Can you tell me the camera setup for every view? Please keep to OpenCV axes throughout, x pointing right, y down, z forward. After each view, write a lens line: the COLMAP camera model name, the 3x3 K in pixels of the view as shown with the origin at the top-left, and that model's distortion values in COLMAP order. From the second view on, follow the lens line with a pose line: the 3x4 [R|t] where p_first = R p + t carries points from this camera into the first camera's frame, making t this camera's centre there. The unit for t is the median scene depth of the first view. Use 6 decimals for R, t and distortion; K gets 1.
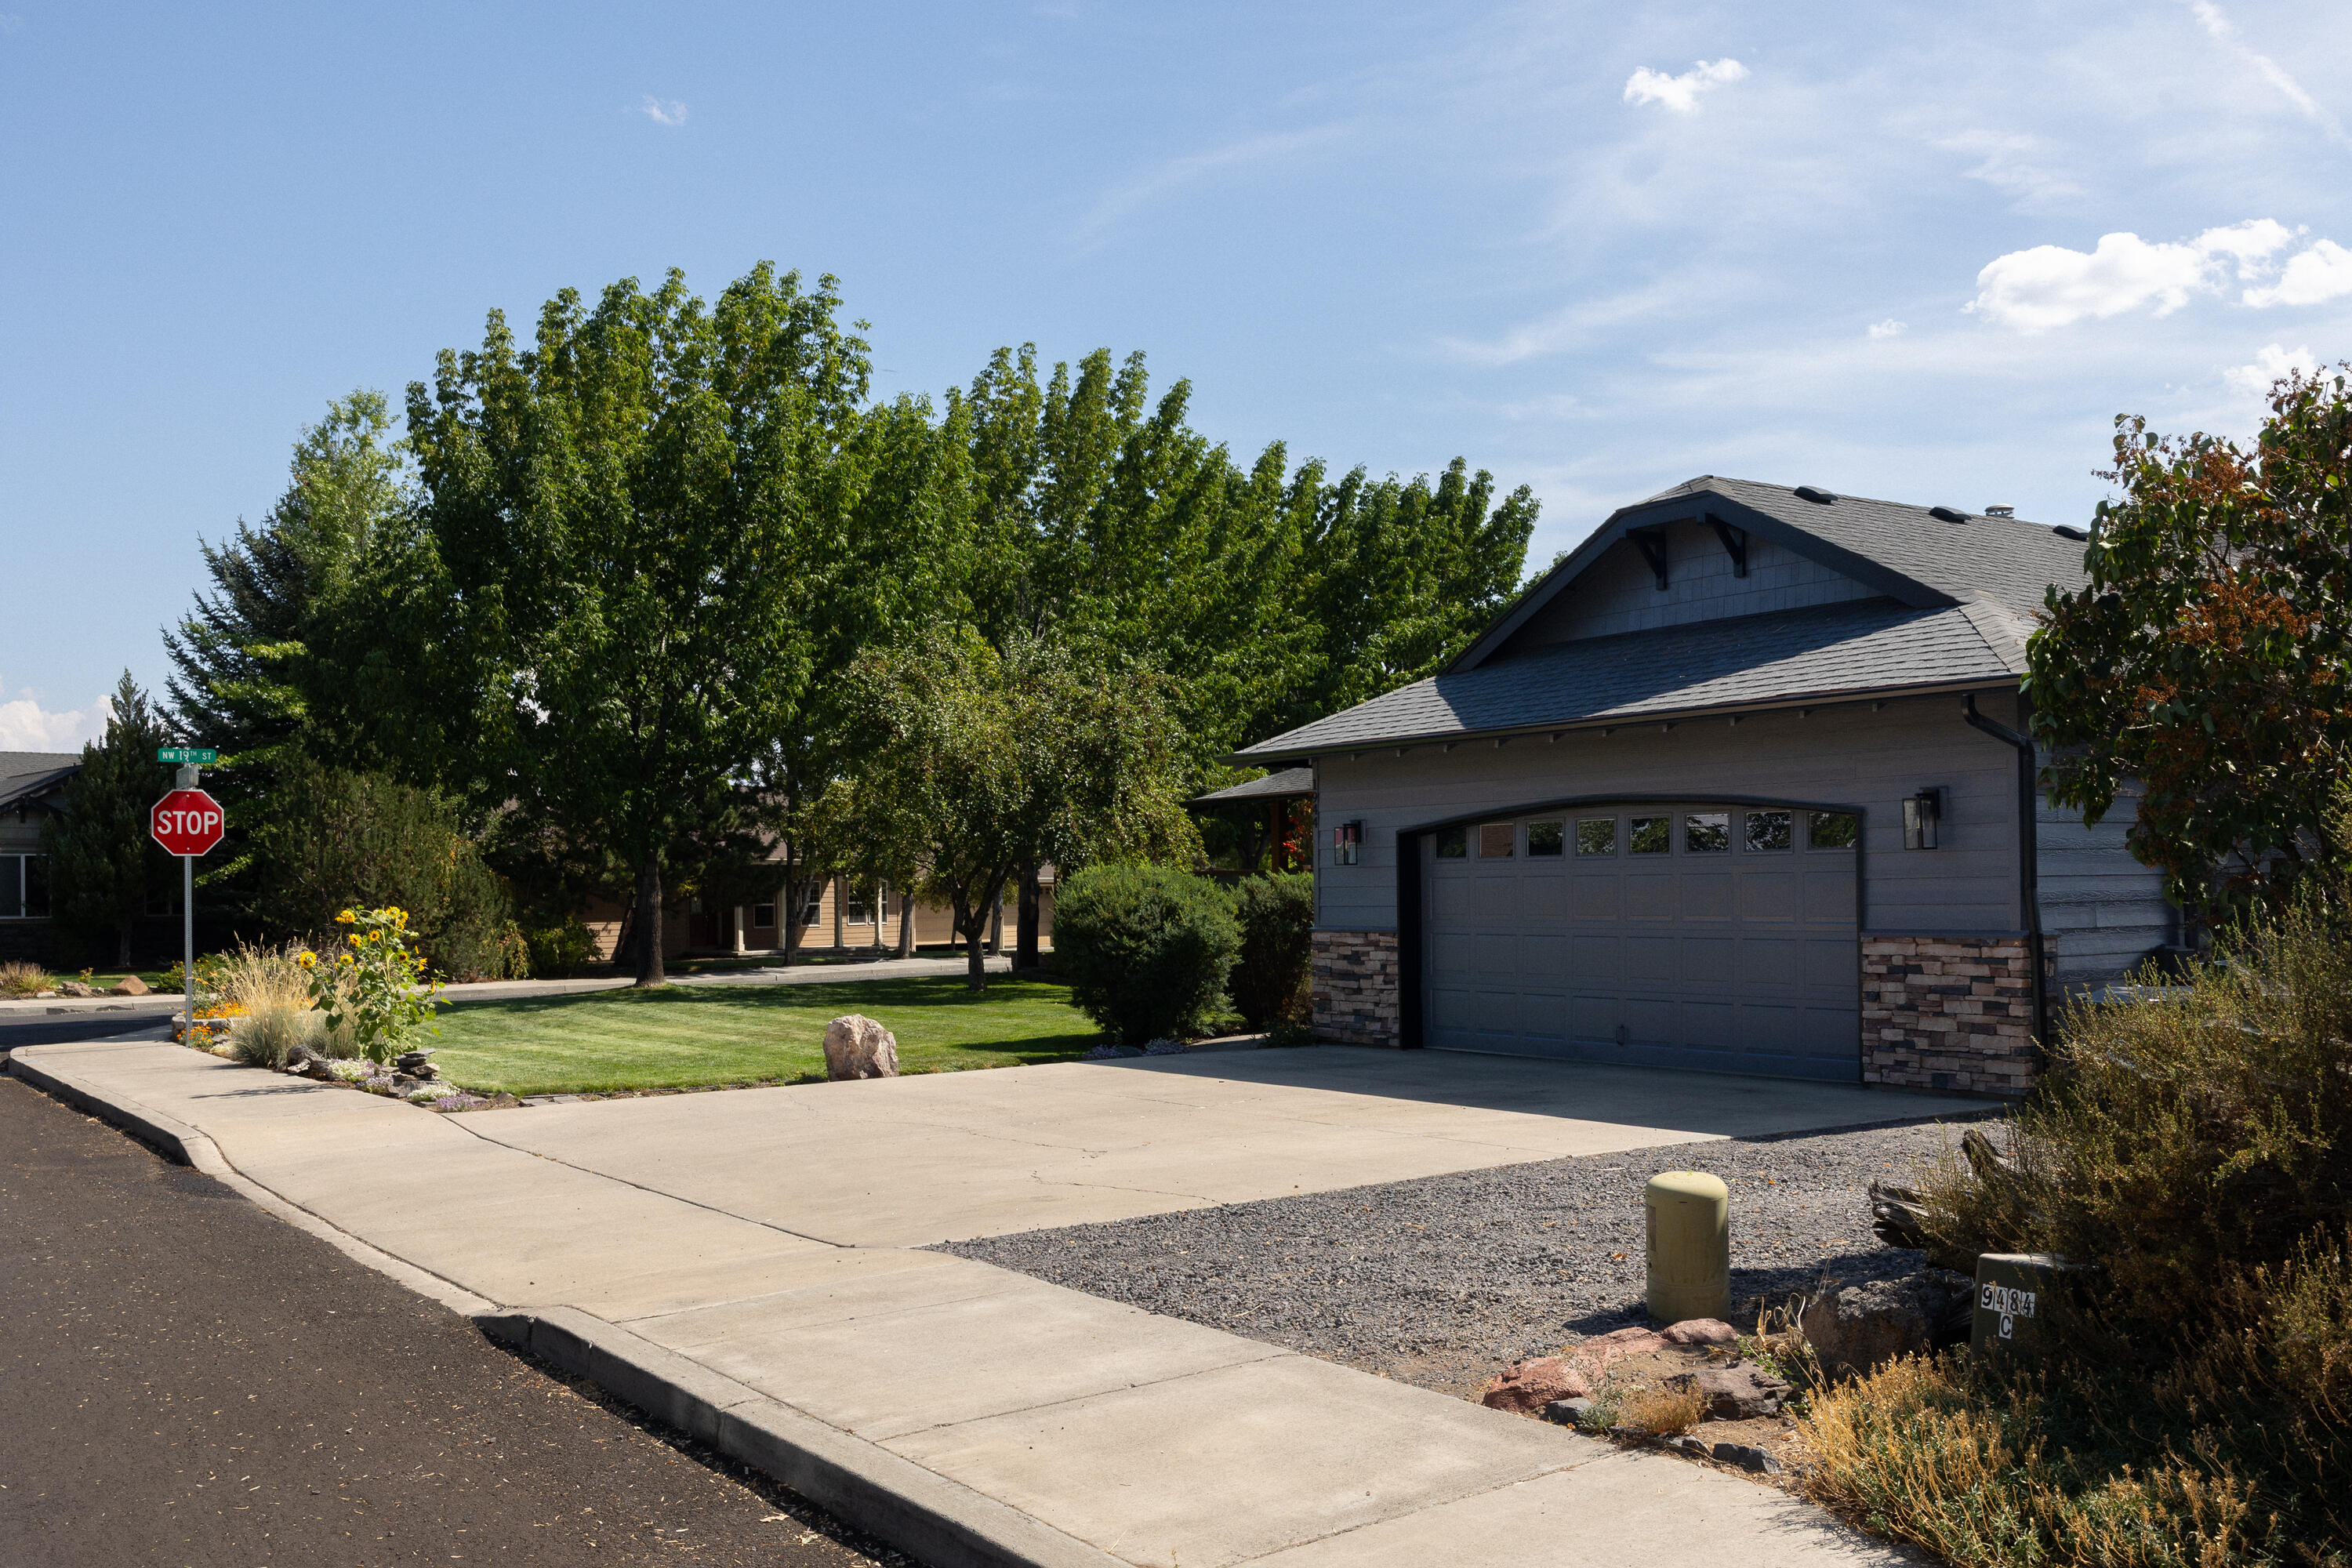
lens RADIAL K [[2145.3, 0, 1176.5], [0, 2145.3, 799.0], [0, 0, 1]] dist [0.001651, 0.000000]
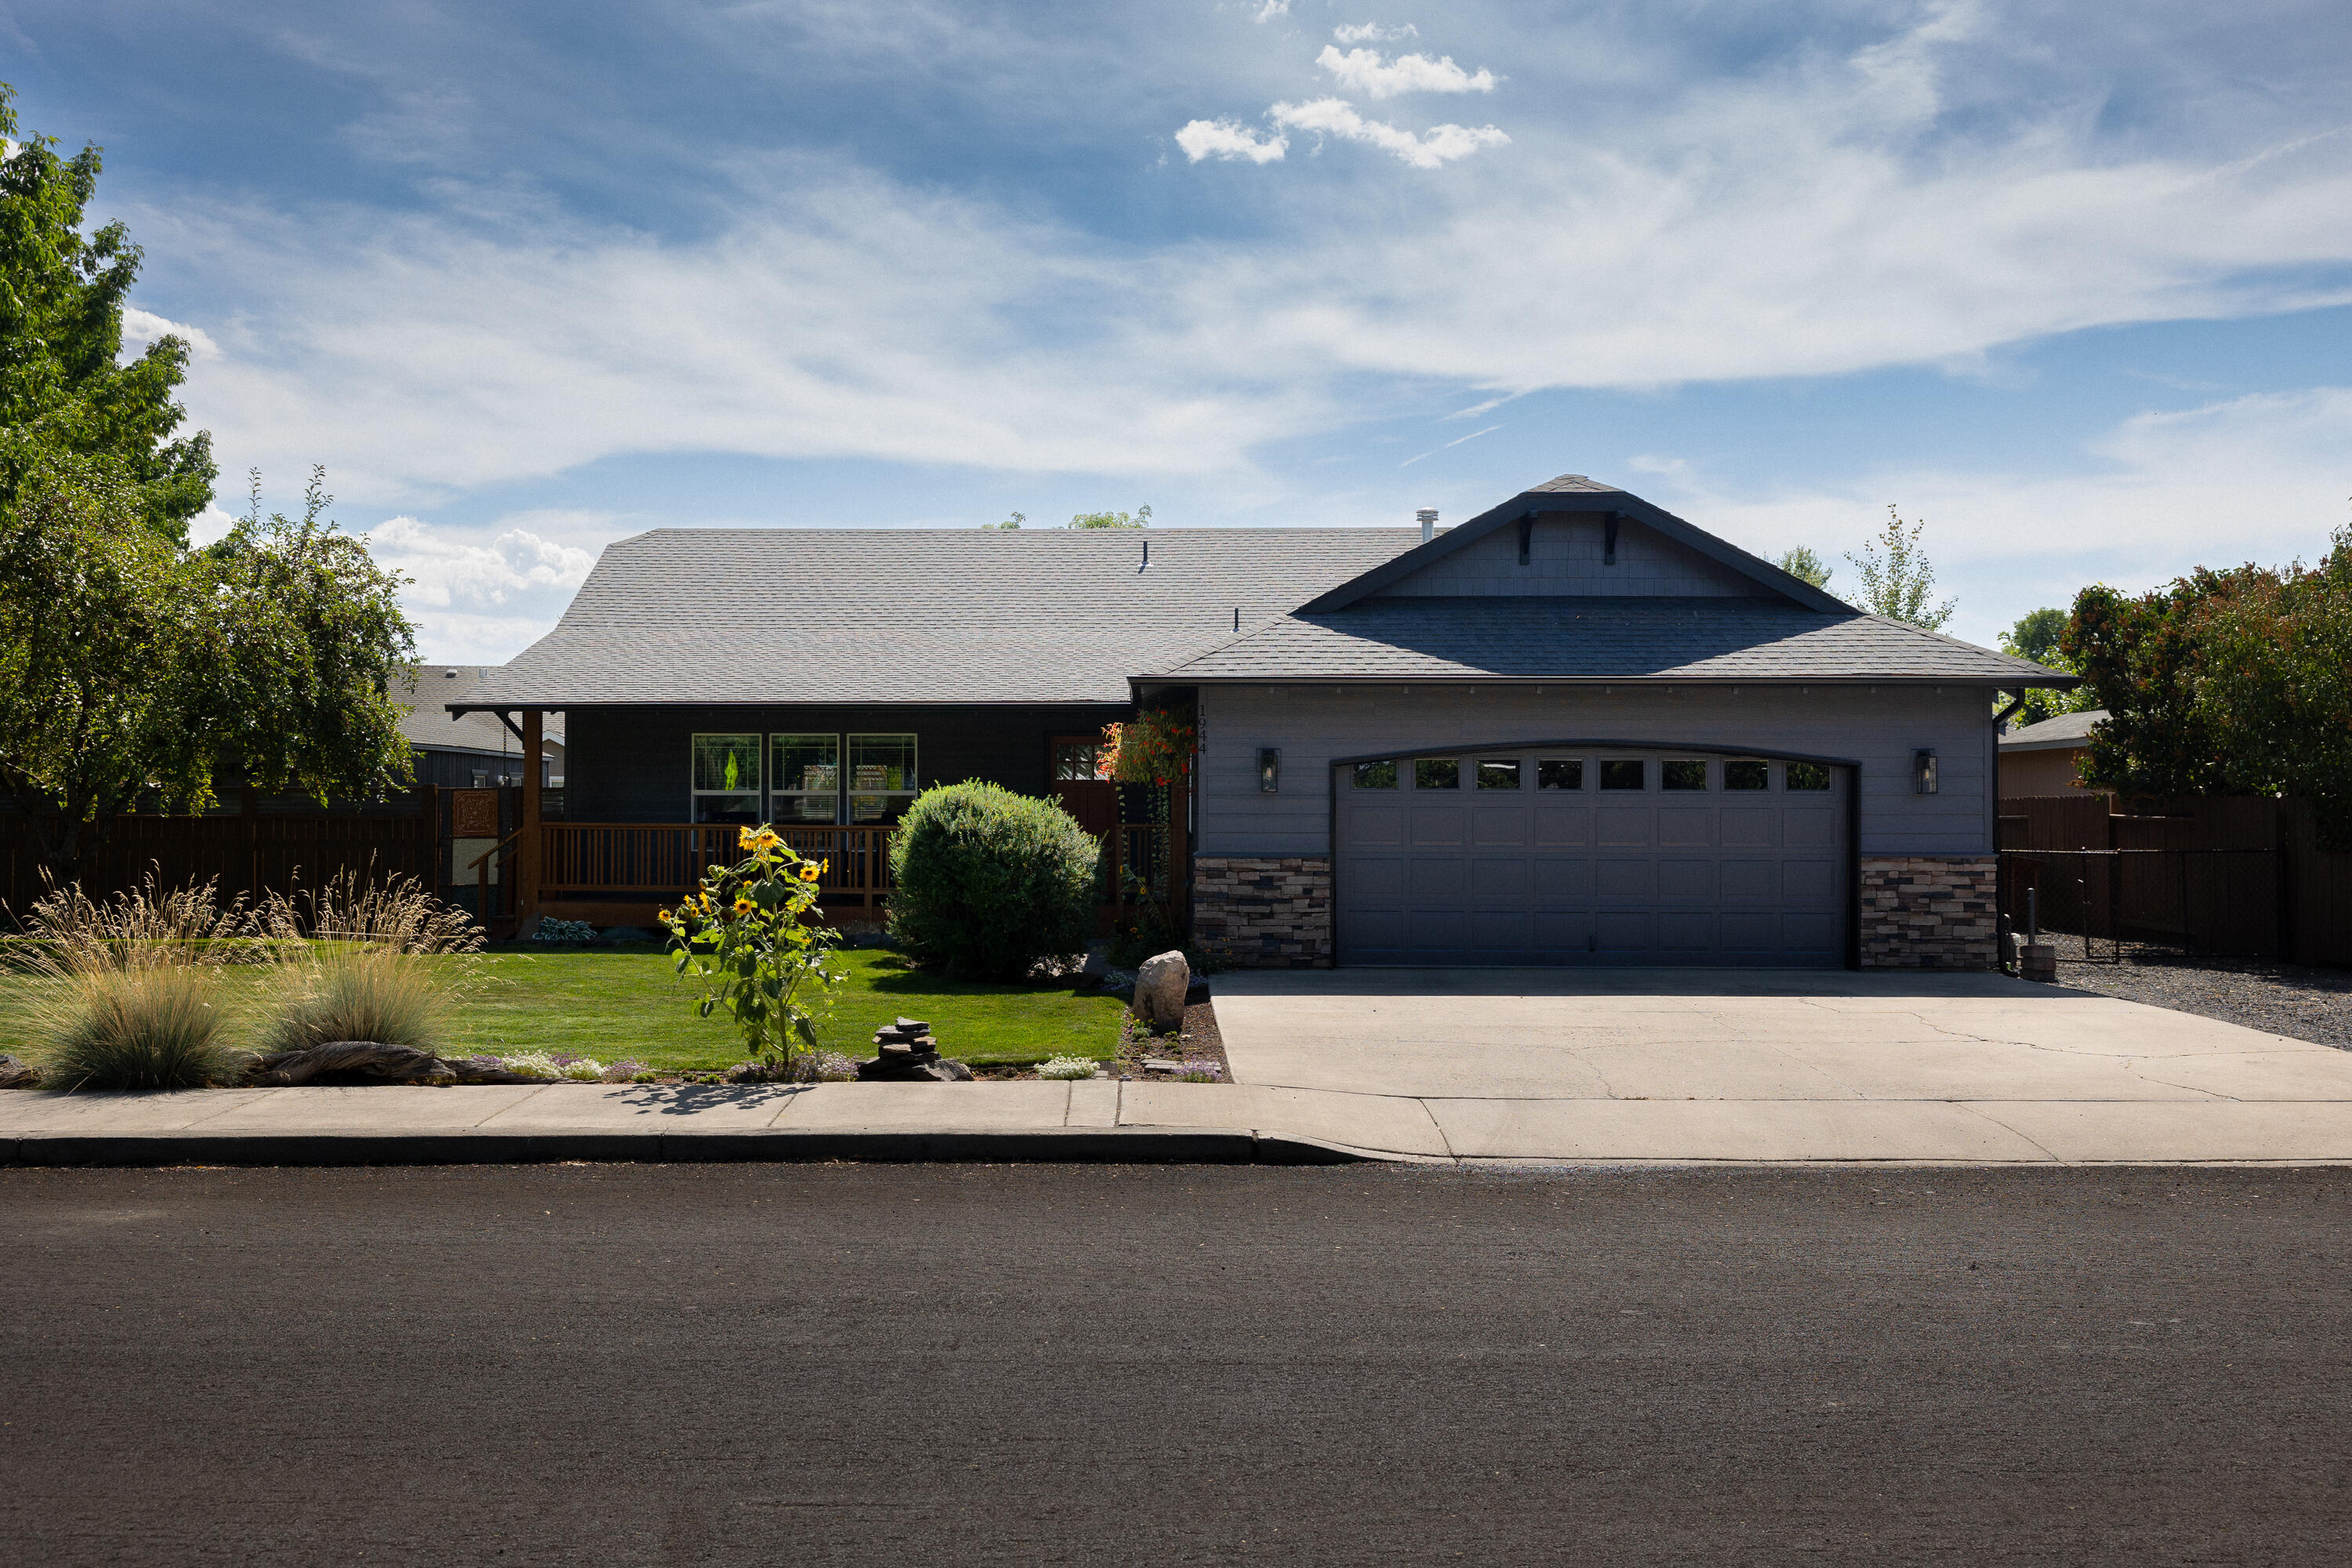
lens RADIAL K [[2226.1, 0, 1168.1], [0, 2226.1, 773.9], [0, 0, 1]] dist [0.003572, 0.000000]
pose [[0.555055, 0.029661, 0.831285, -1.081774], [-0.045427, 0.998954, -0.005312, 0.039136], [-0.830572, -0.034815, 0.555821, 0.591645]]
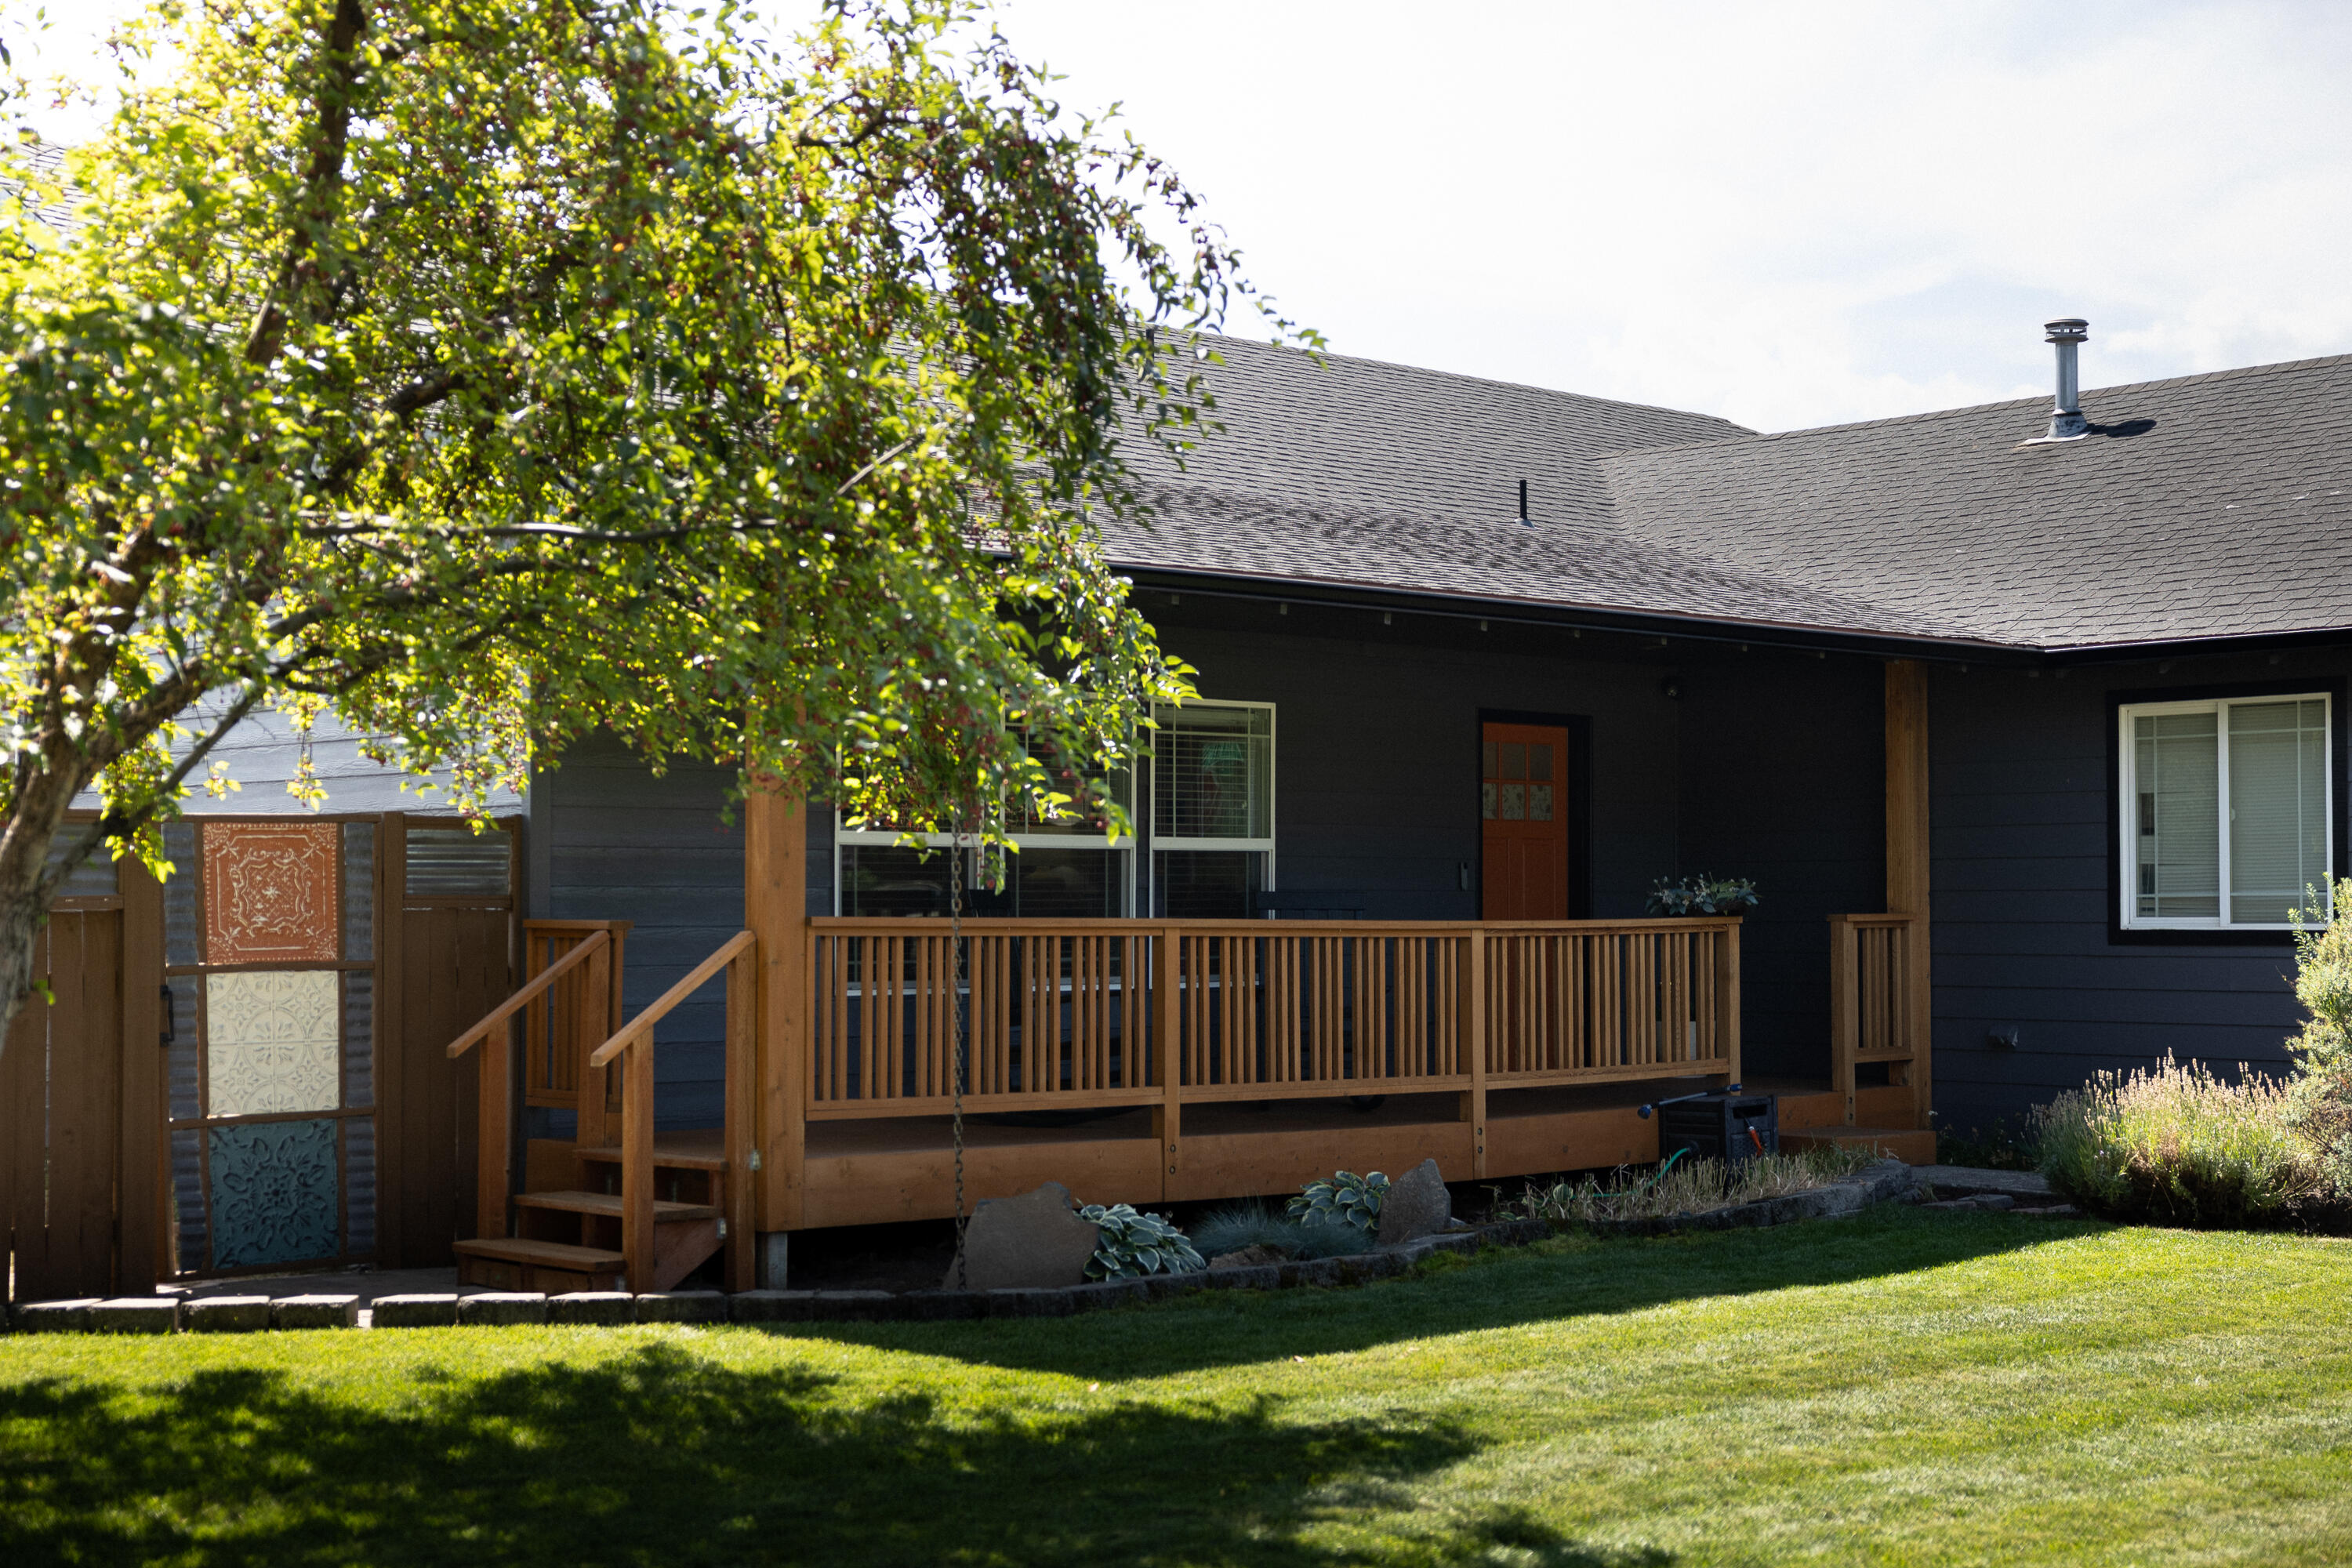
lens RADIAL K [[3148.0, 0, 1173.7], [0, 3148.0, 788.7], [0, 0, 1]] dist [0.035903, 0.000000]
pose [[-0.132664, 0.052594, 0.989765, -0.749740], [-0.037026, 0.997631, -0.057975, 0.101145], [-0.990469, -0.044338, -0.130402, 1.996162]]
